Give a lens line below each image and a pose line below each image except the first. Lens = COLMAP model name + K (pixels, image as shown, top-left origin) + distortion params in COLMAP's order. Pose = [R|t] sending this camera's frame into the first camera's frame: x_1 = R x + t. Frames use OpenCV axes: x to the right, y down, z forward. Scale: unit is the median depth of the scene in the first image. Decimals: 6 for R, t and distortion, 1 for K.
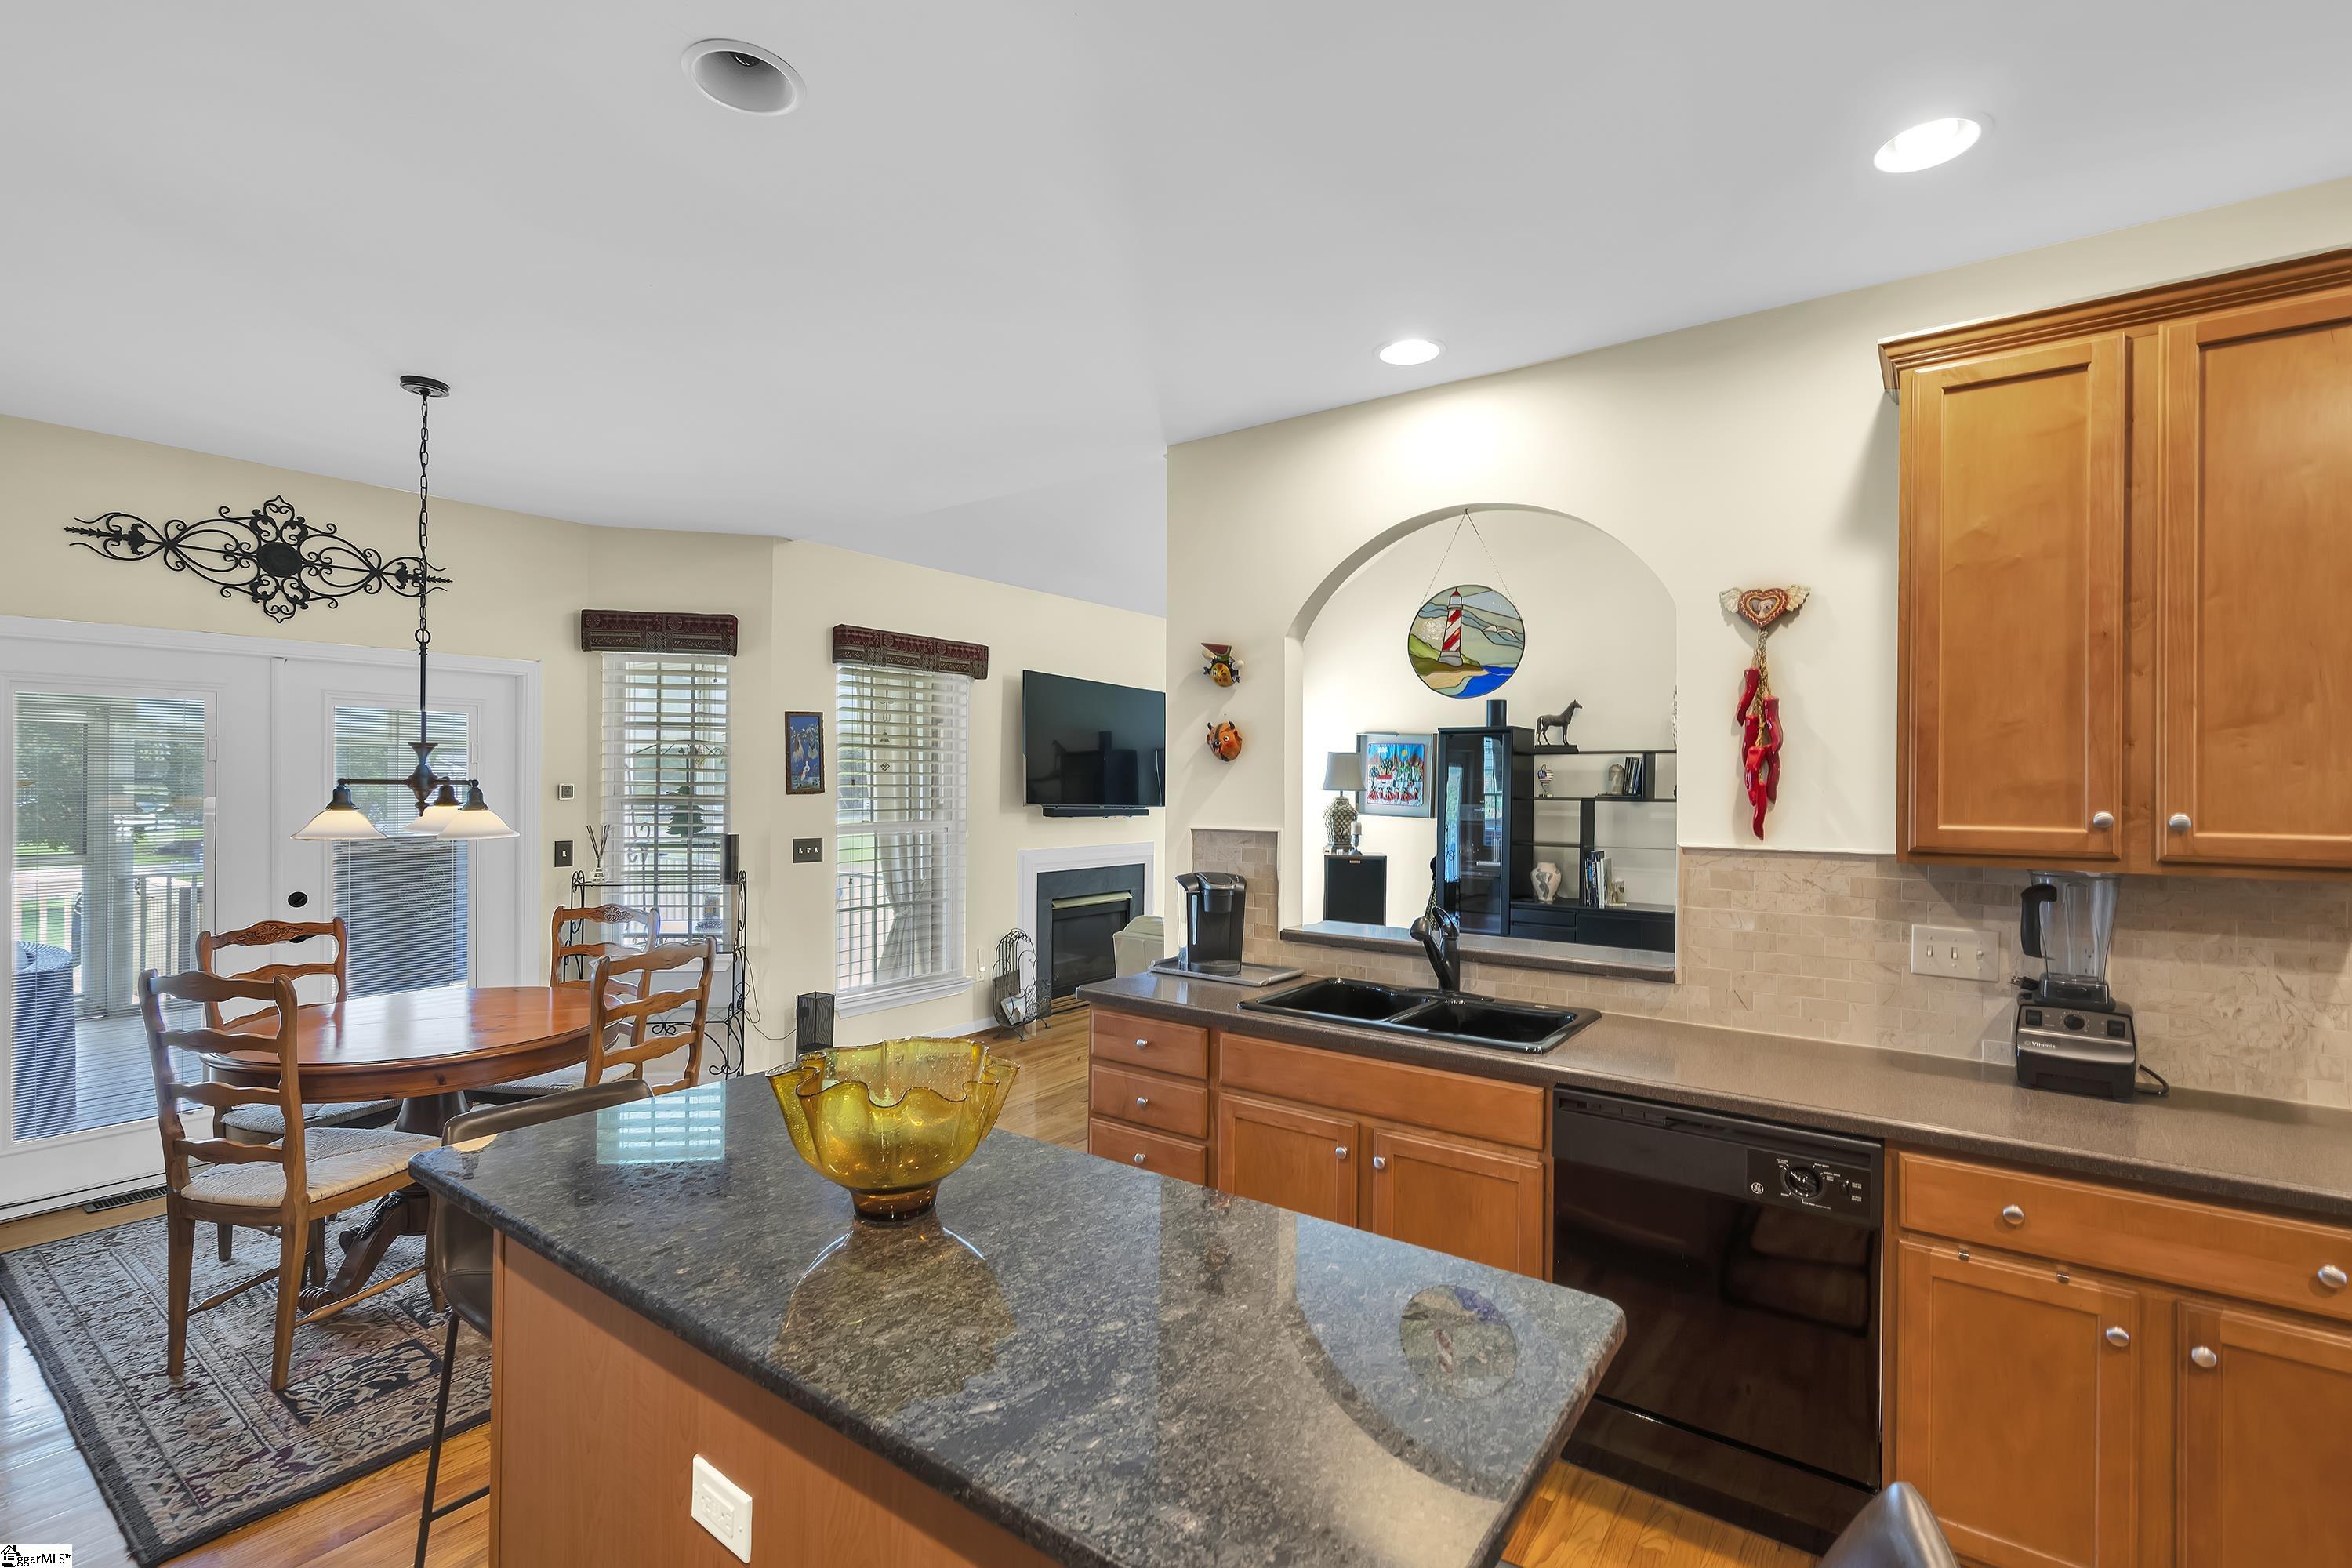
lens RADIAL K [[1056.7, 0, 1158.6], [0, 1056.7, 776.6], [0, 0, 1]] dist [-0.007571, 0.001775]
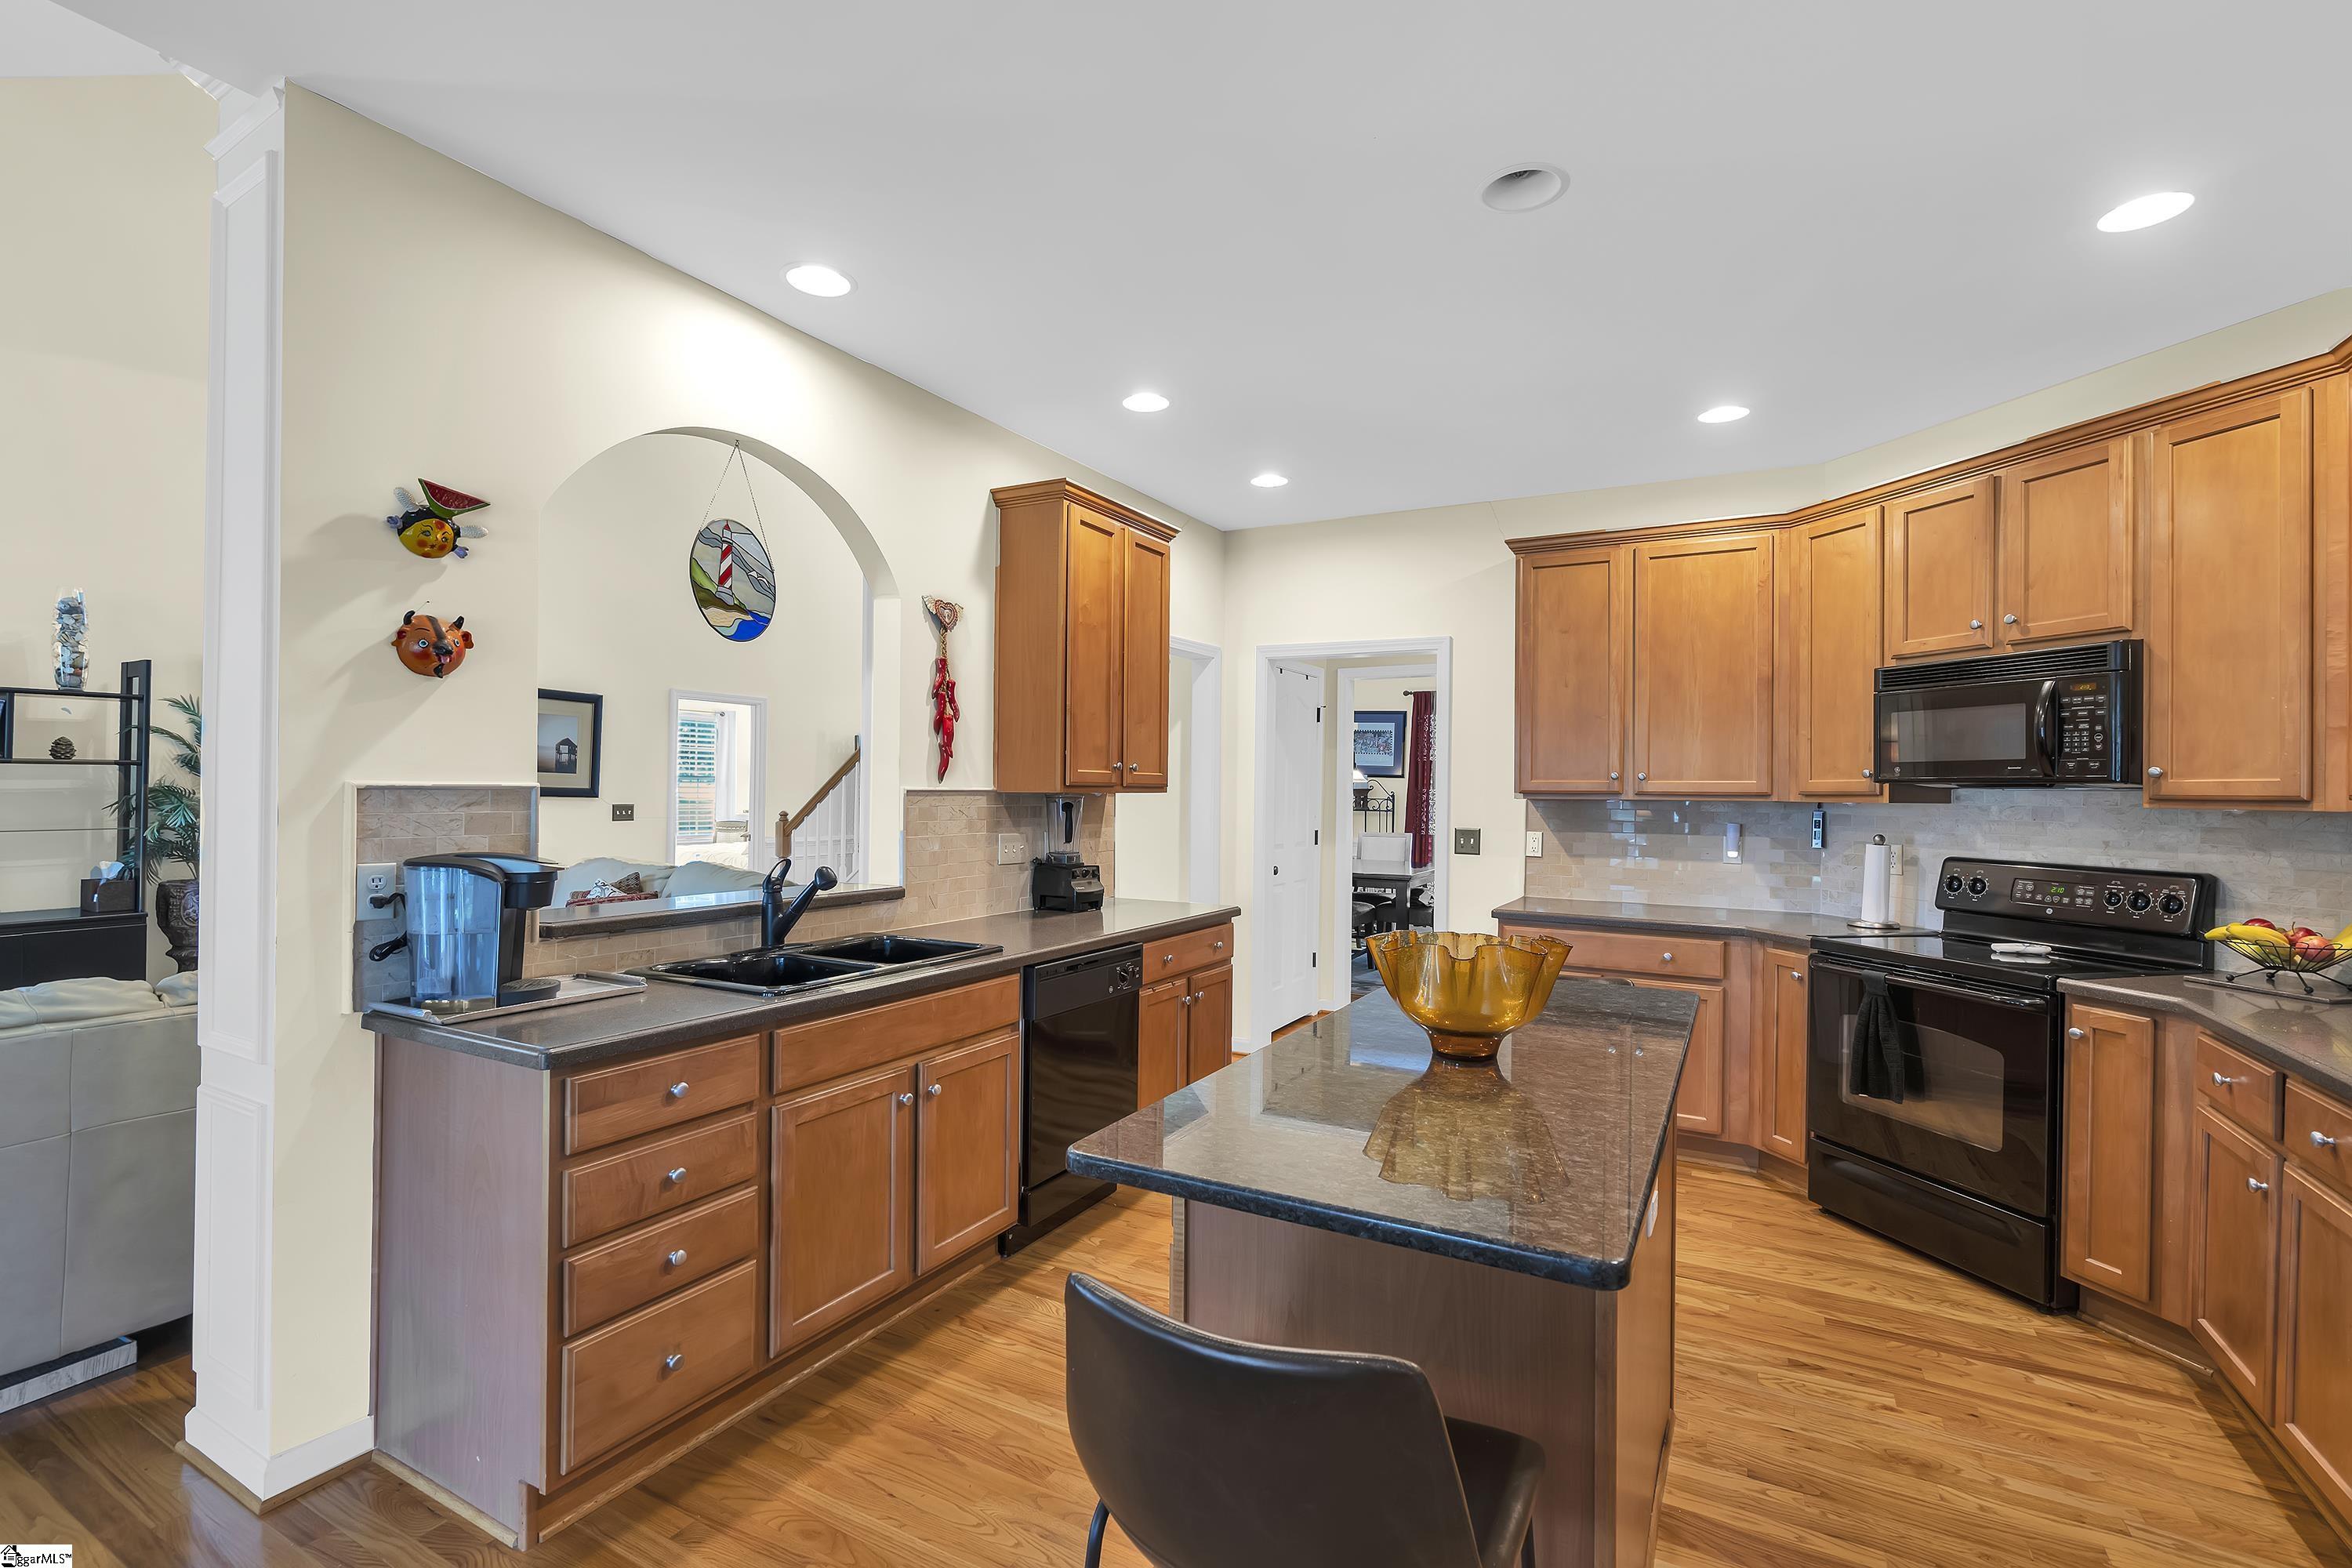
lens RADIAL K [[1056.7, 0, 1163.7], [0, 1056.7, 781.4], [0, 0, 1]] dist [-0.007571, 0.001775]
pose [[-0.124611, -0.002402, 0.992203, -0.530217], [-0.020613, 0.999788, -0.000168, 0.033292], [-0.991992, -0.020473, -0.124634, 0.561908]]
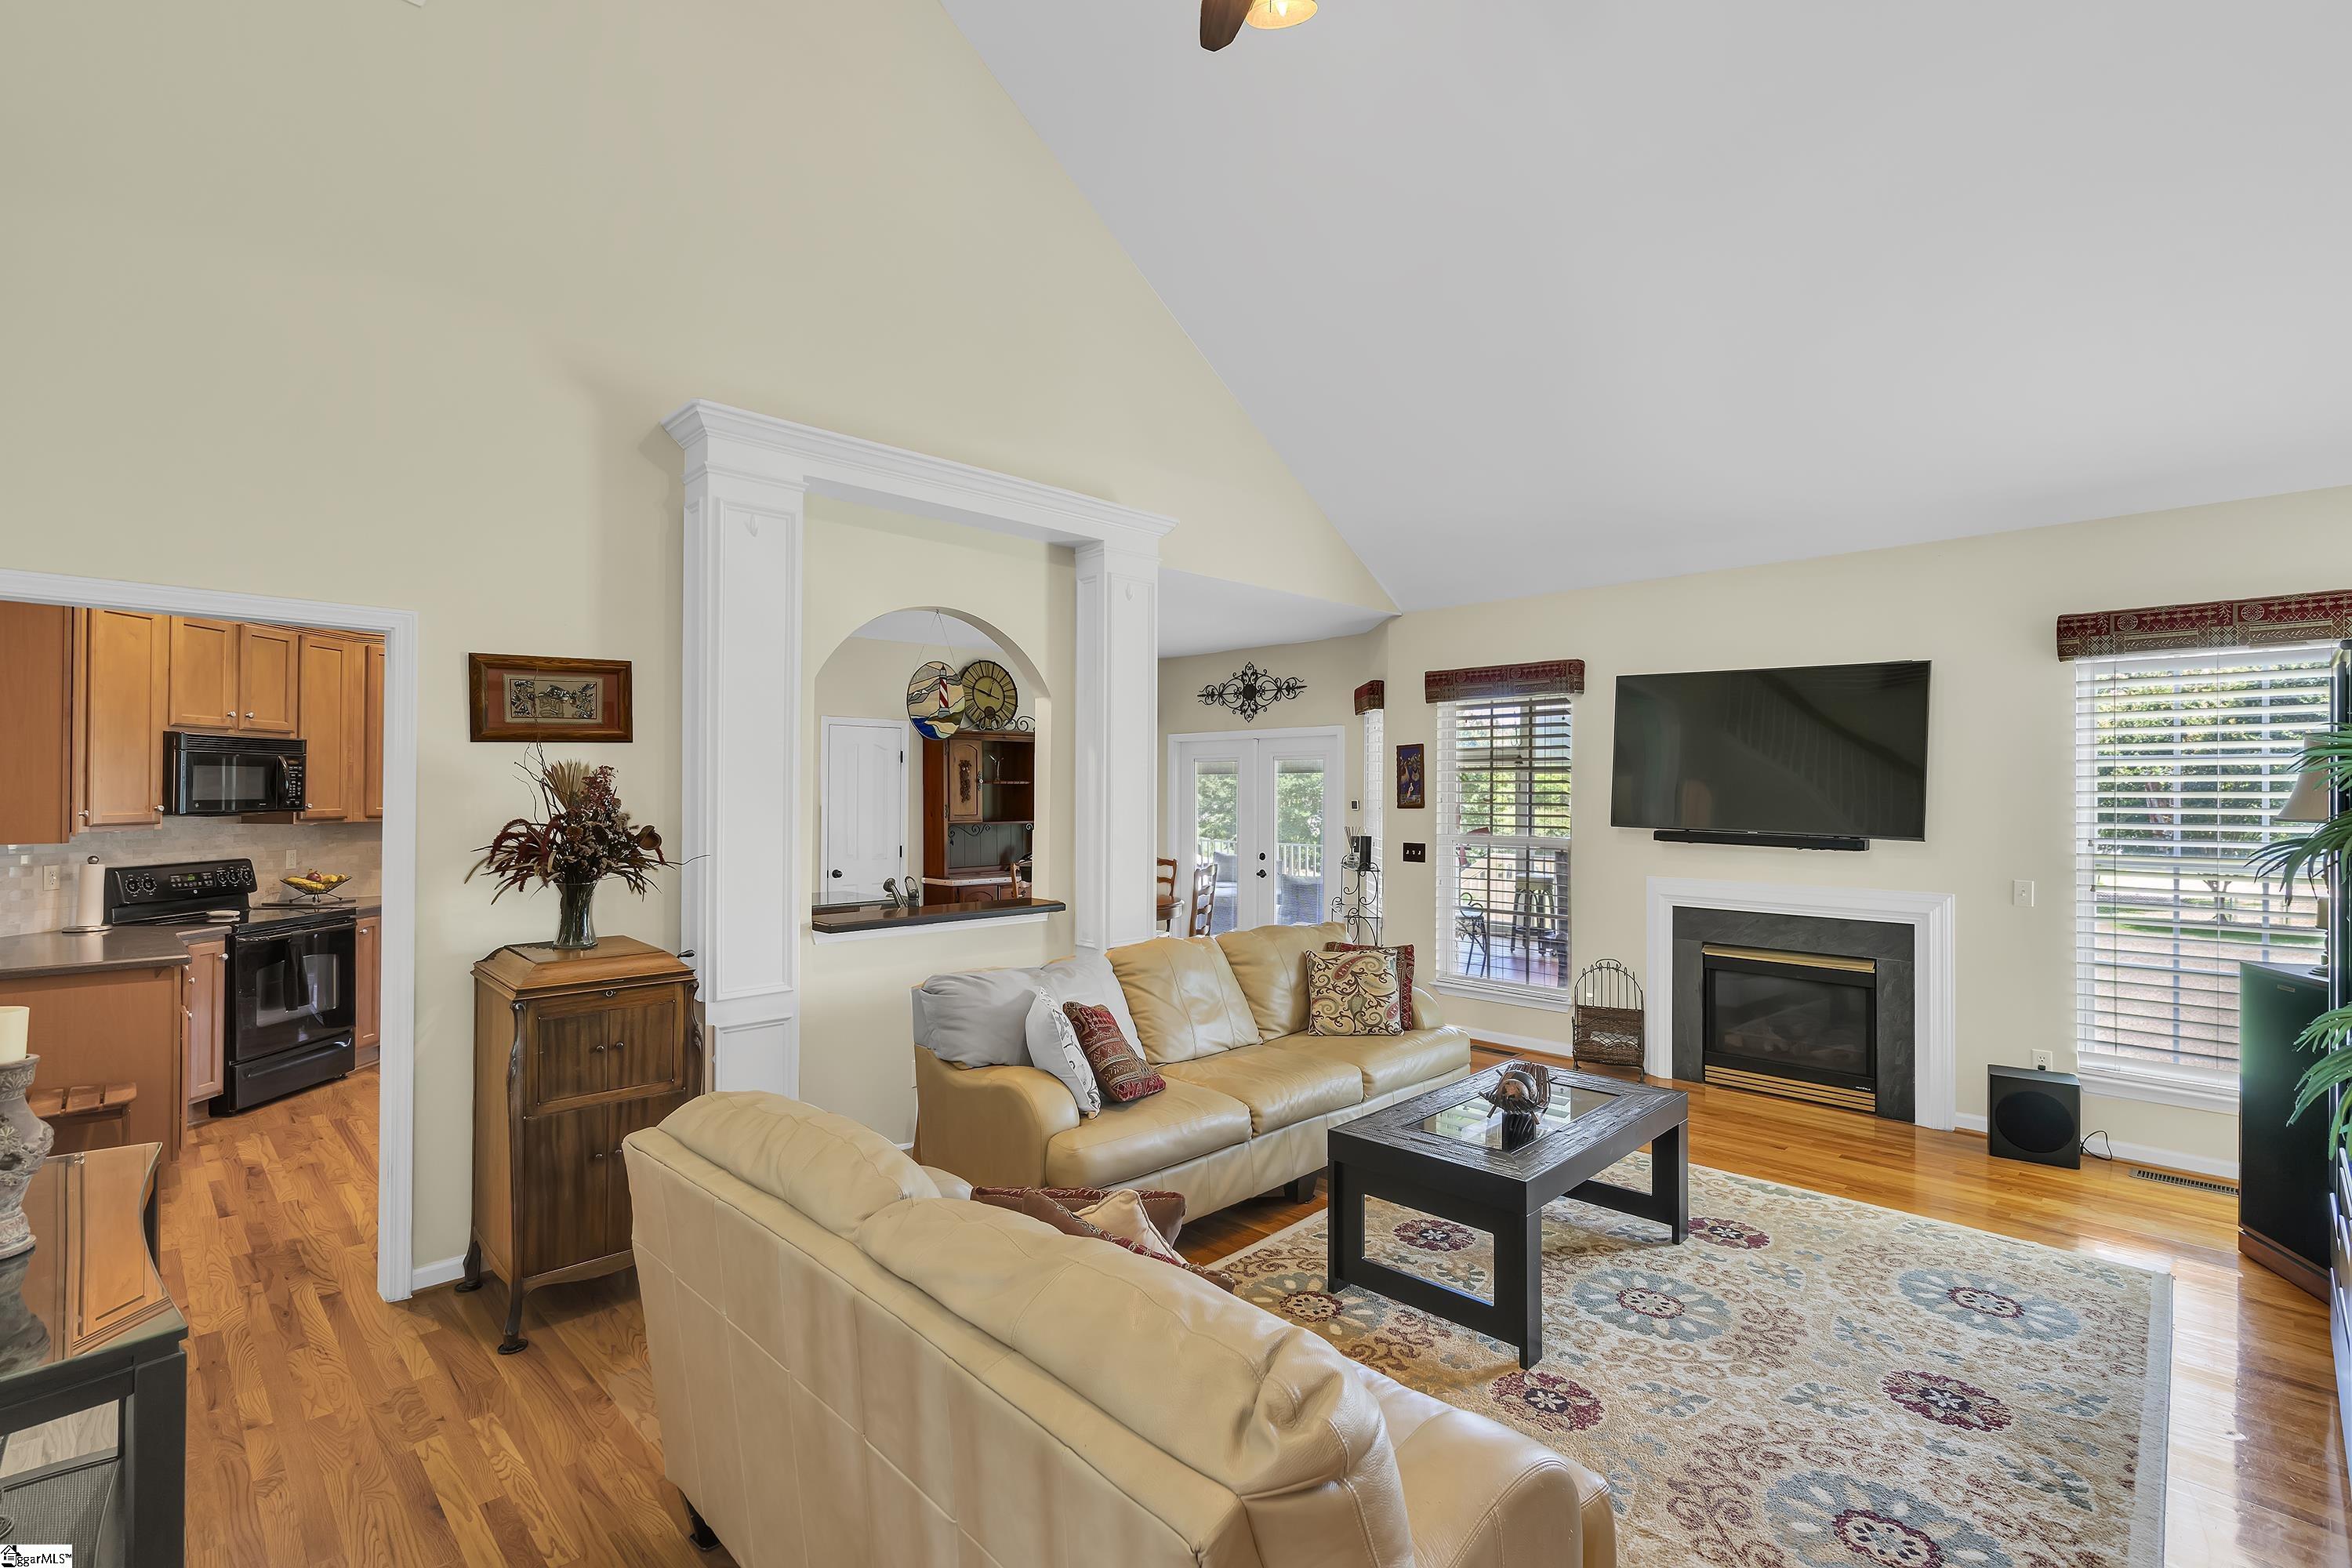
lens RADIAL K [[1056.7, 0, 1168.1], [0, 1056.7, 786.7], [0, 0, 1]] dist [-0.007571, 0.001775]
pose [[-0.156135, -0.009935, -0.987686, 1.279650], [0.001840, 0.999945, -0.010350, 0.003388], [0.987734, -0.003433, -0.156108, 1.180868]]
